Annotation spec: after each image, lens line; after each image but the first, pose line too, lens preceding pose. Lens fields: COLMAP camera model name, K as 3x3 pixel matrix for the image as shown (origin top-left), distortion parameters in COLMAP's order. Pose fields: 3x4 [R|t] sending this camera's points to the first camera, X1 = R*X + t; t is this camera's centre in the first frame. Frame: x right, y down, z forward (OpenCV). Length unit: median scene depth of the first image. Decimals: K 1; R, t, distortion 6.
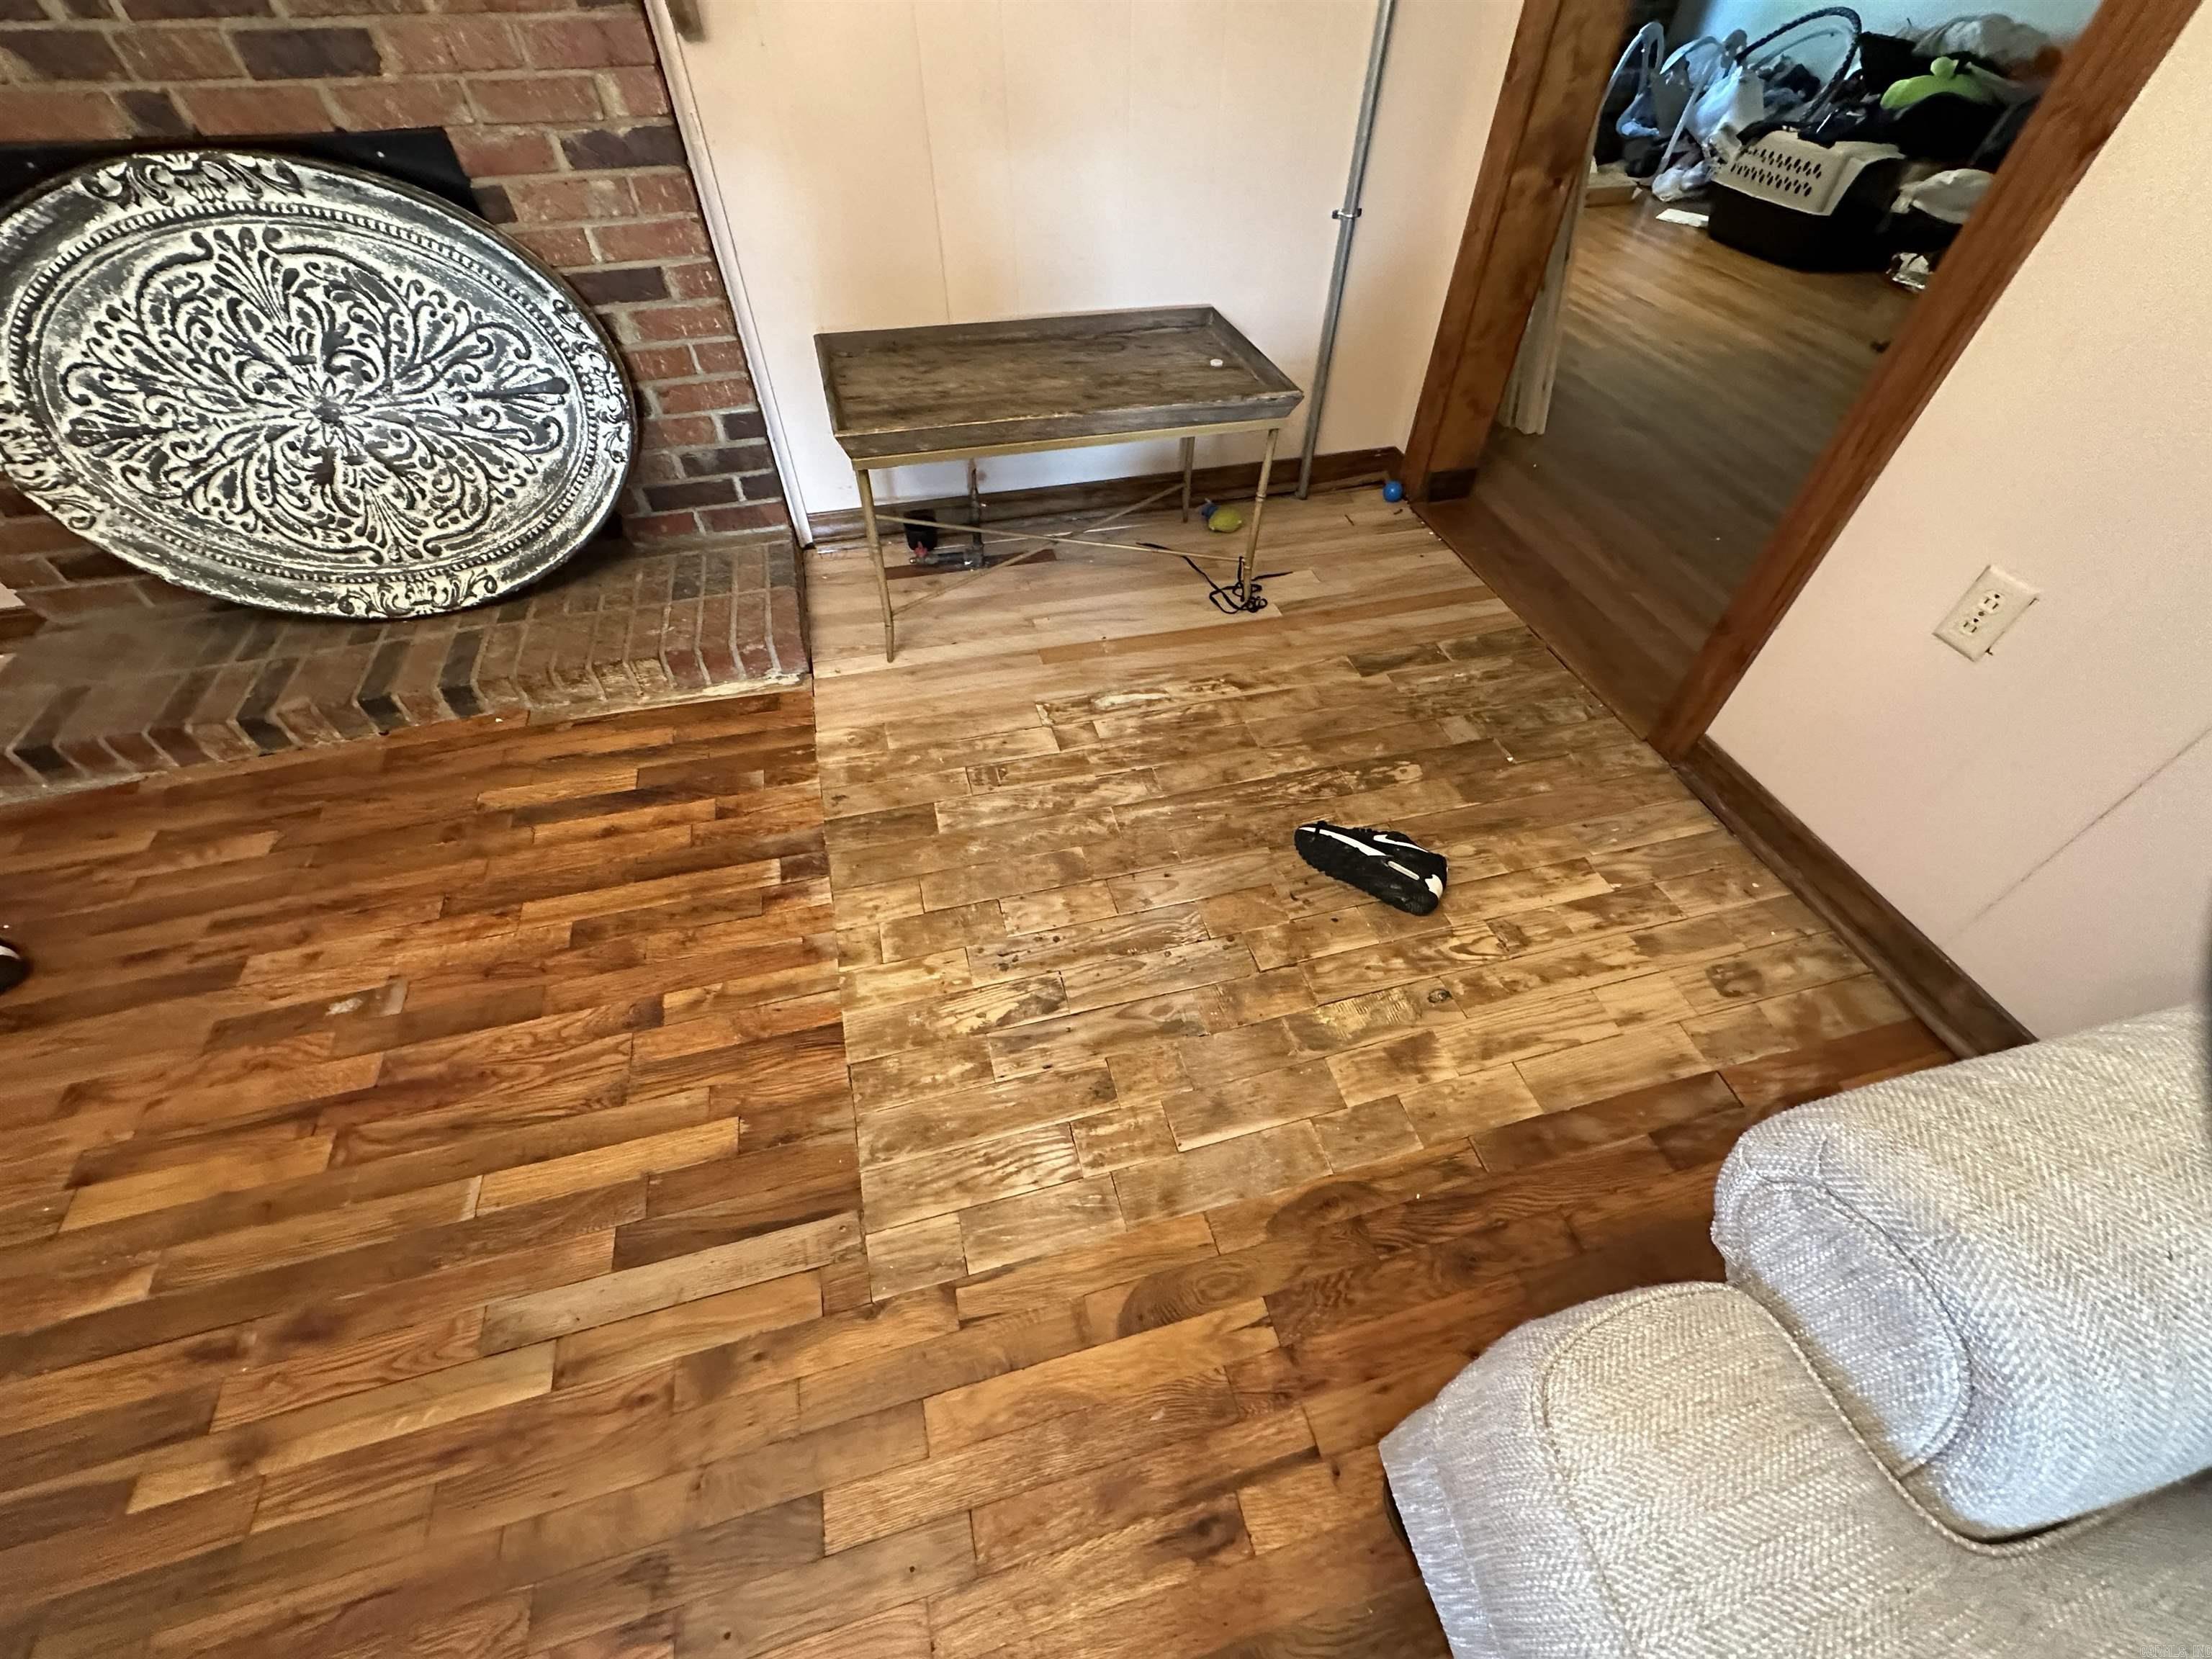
lens RADIAL K [[882.2, 0, 1102.4], [0, 882.2, 831.6], [0, 0, 1]] dist [-0.001341, -0.000091]
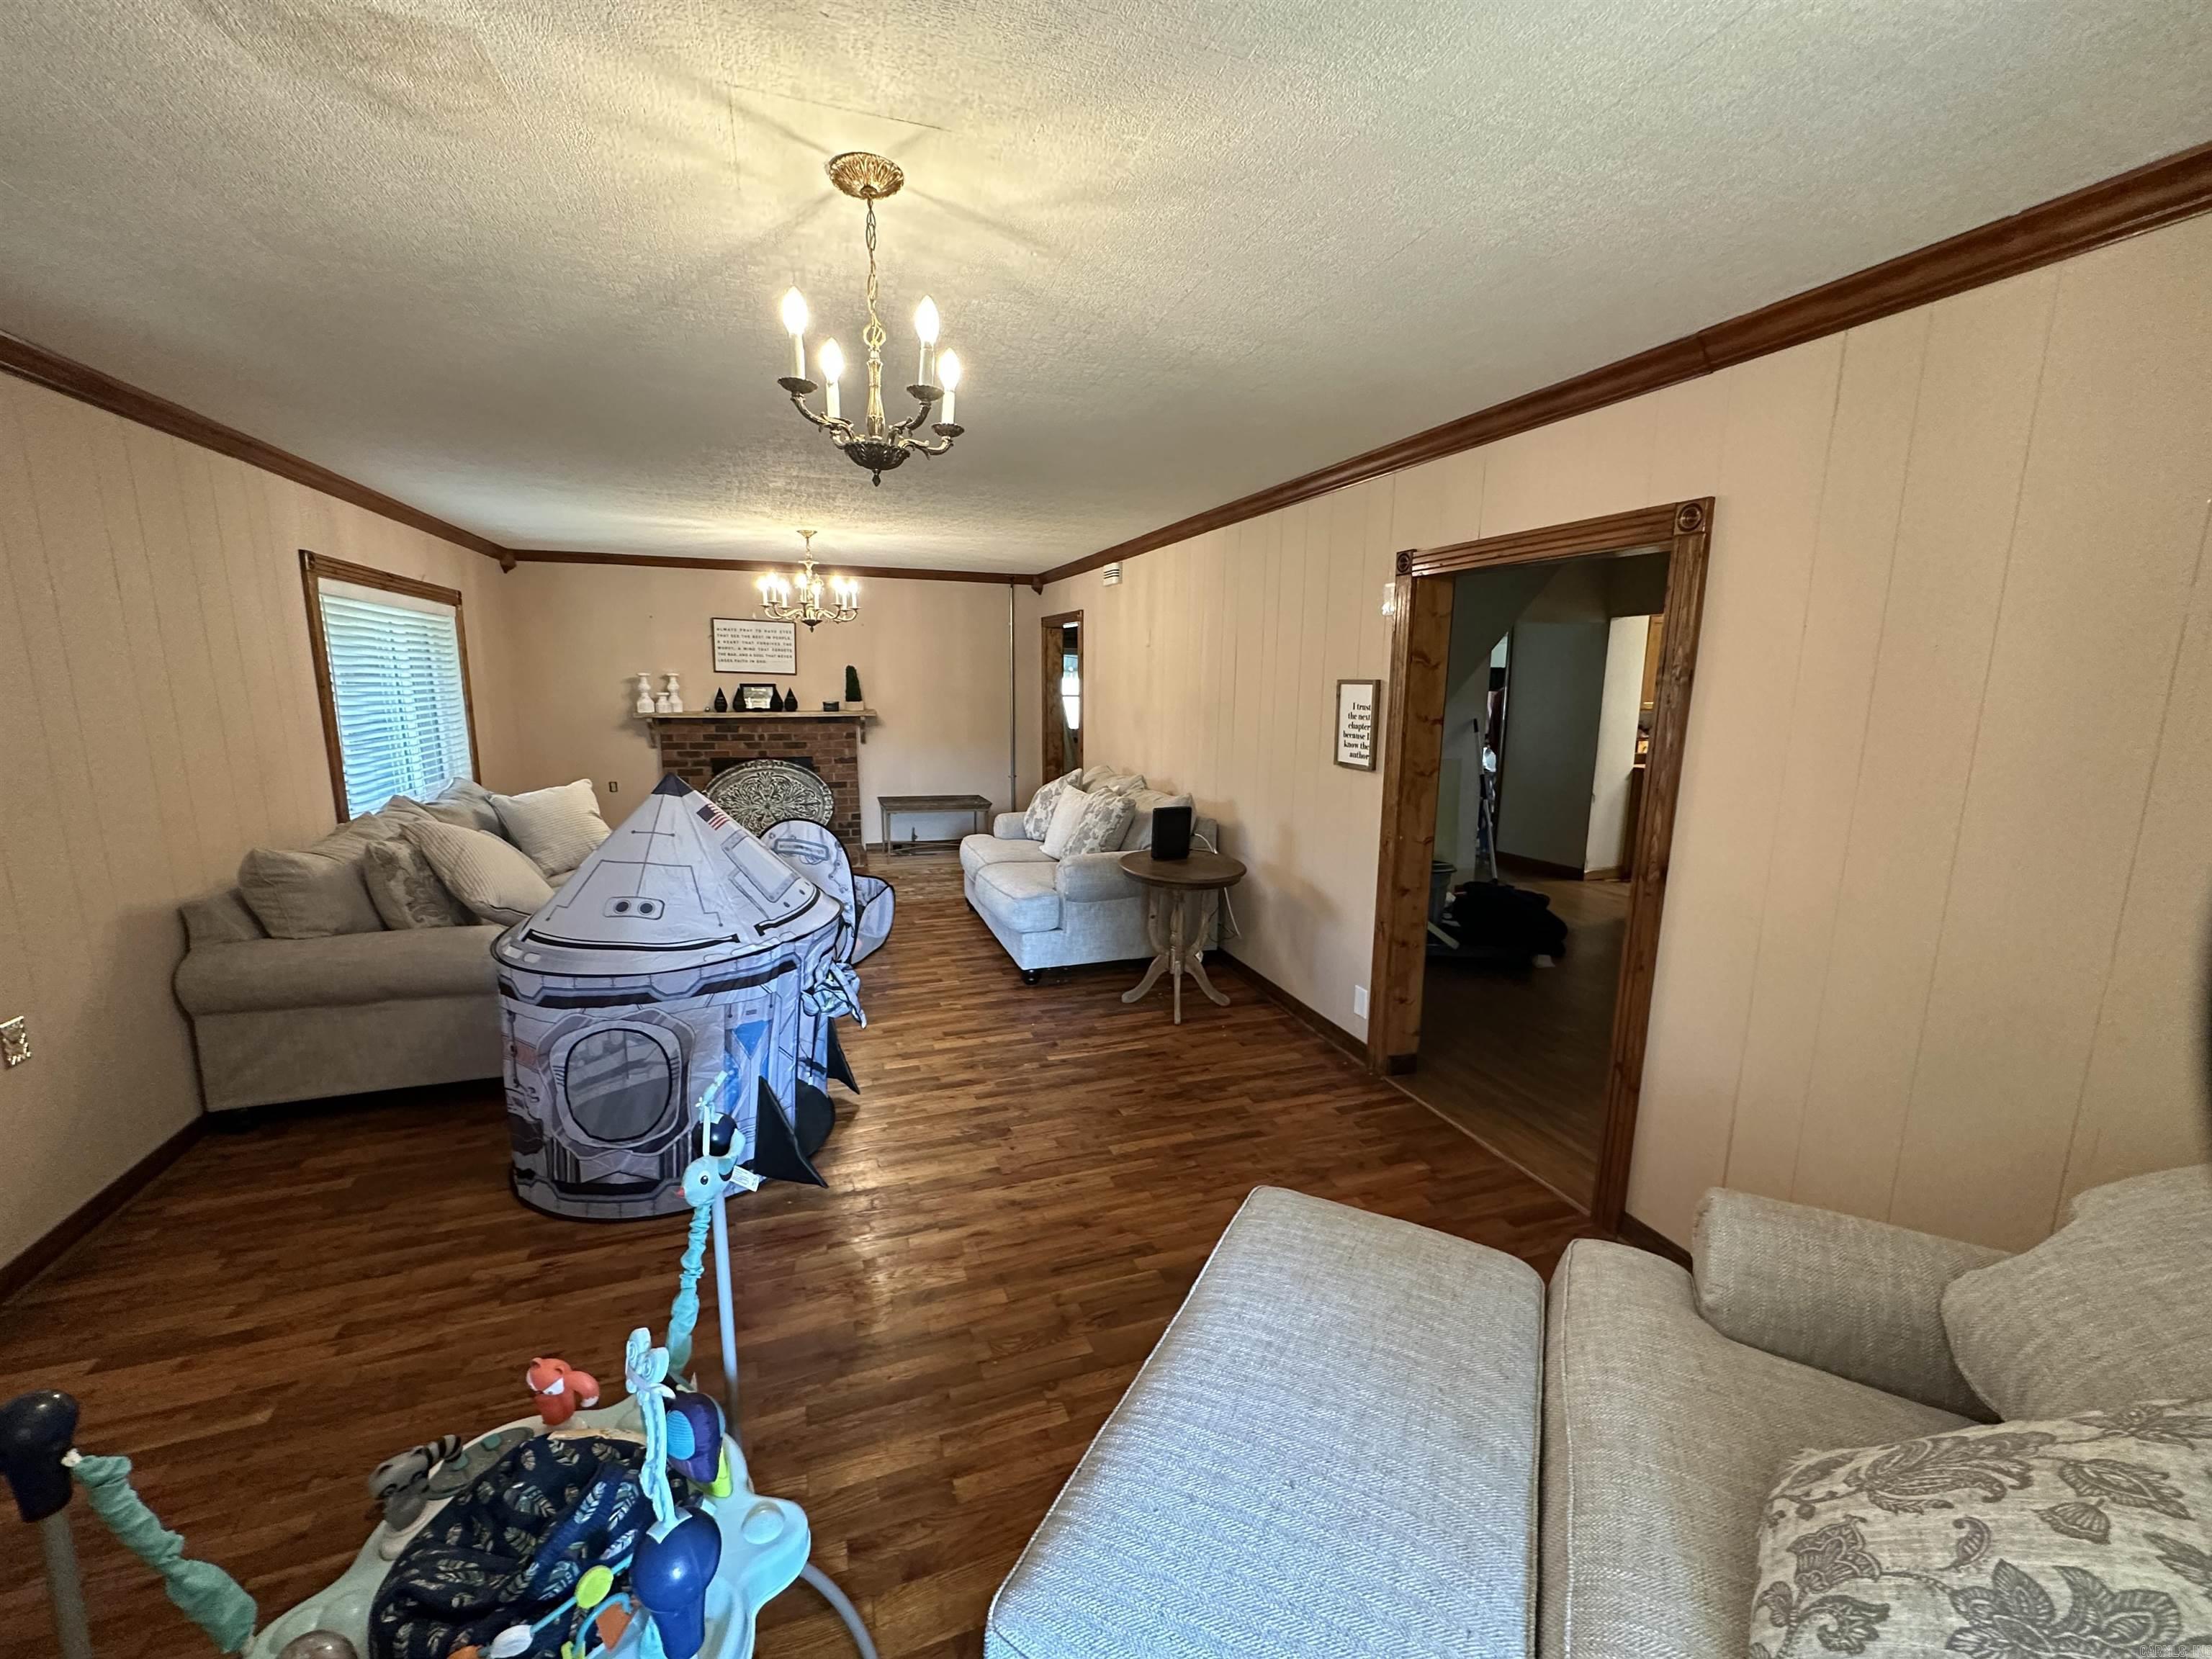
lens RADIAL K [[882.2, 0, 1099.8], [0, 882.2, 841.0], [0, 0, 1]] dist [-0.001341, -0.000091]
pose [[0.997076, -0.015471, 0.074839, 0.484134], [0.057659, 0.795019, -0.603838, 2.594445], [-0.050156, 0.606388, 0.793586, -2.659364]]
